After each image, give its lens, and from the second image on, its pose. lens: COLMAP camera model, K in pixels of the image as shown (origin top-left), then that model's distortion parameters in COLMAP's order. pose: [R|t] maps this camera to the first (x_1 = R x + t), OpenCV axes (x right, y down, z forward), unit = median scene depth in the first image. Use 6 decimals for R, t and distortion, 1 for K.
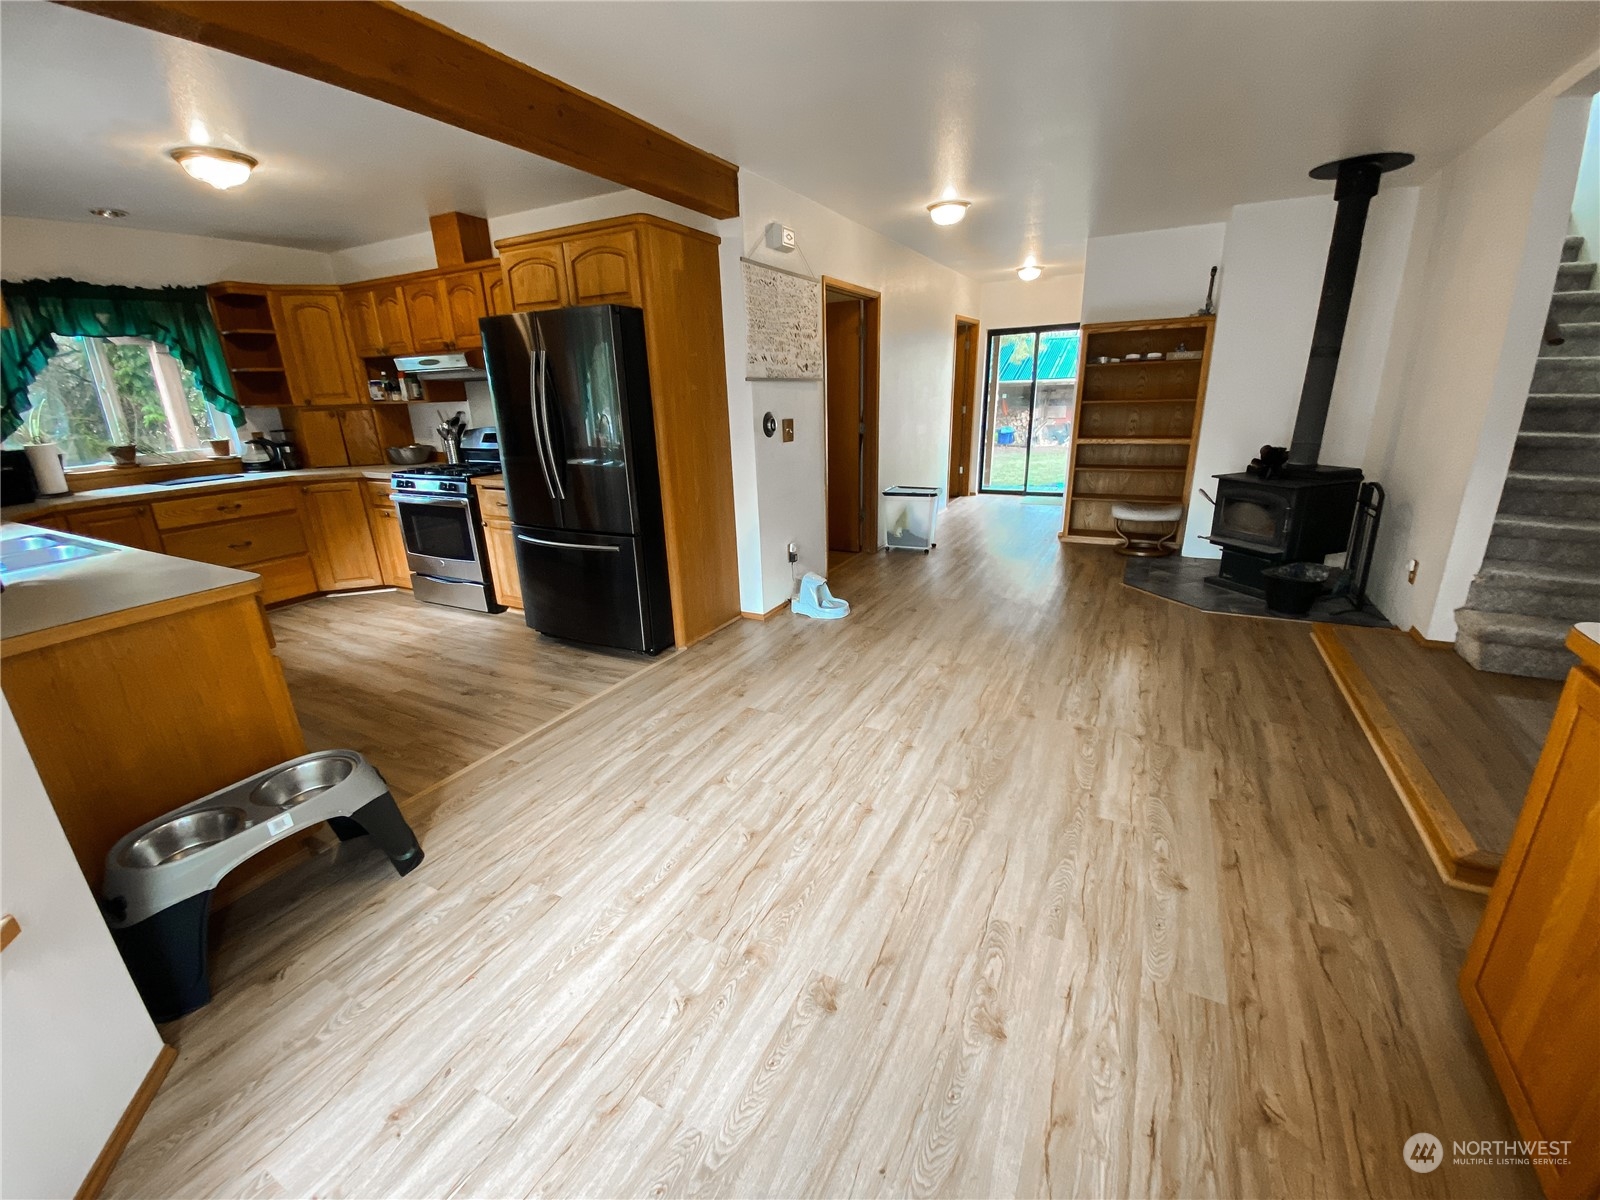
lens RADIAL K [[669.0, 0, 793.9], [0, 669.0, 599.6], [0, 0, 1]] dist [0.000447, 0.000007]
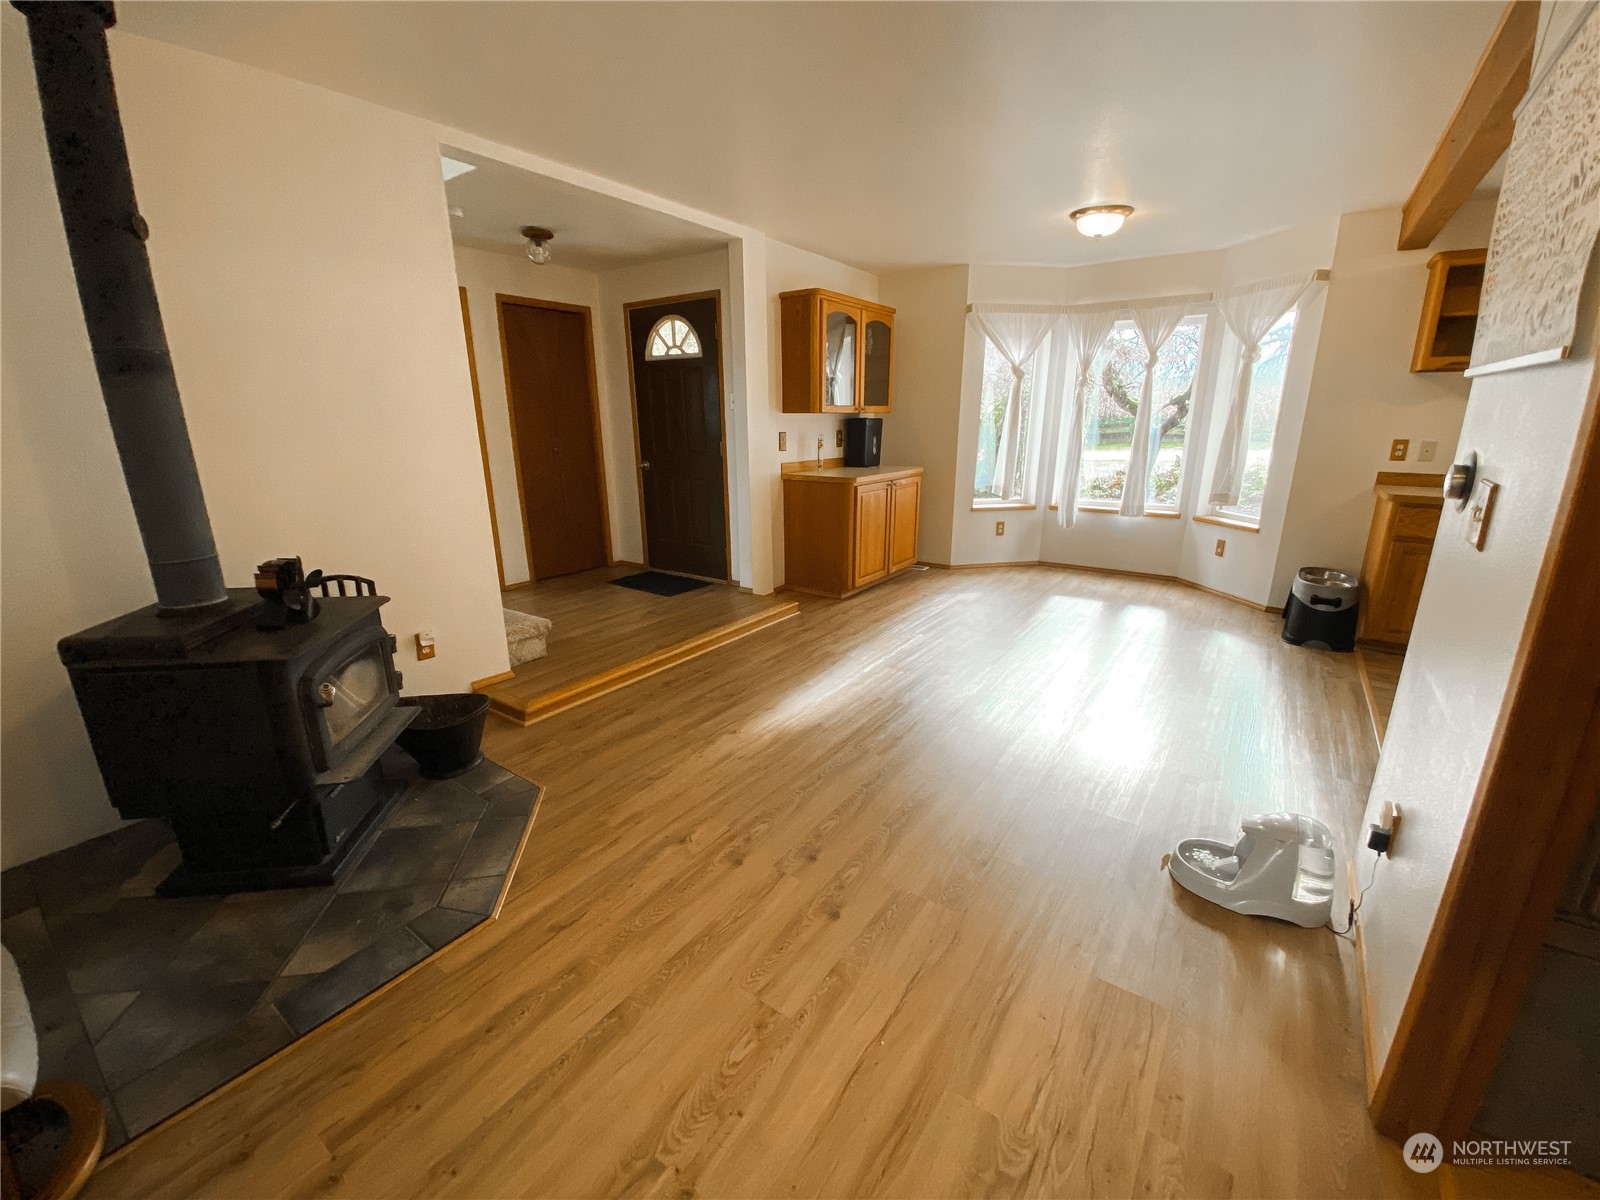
lens RADIAL K [[669.0, 0, 795.4], [0, 669.0, 598.5], [0, 0, 1]] dist [0.000447, 0.000007]
pose [[-0.989721, -0.006877, 0.142846, 0.365292], [0.073017, 0.834545, 0.546079, -0.560131], [-0.122966, 0.550896, -0.825465, 1.727838]]
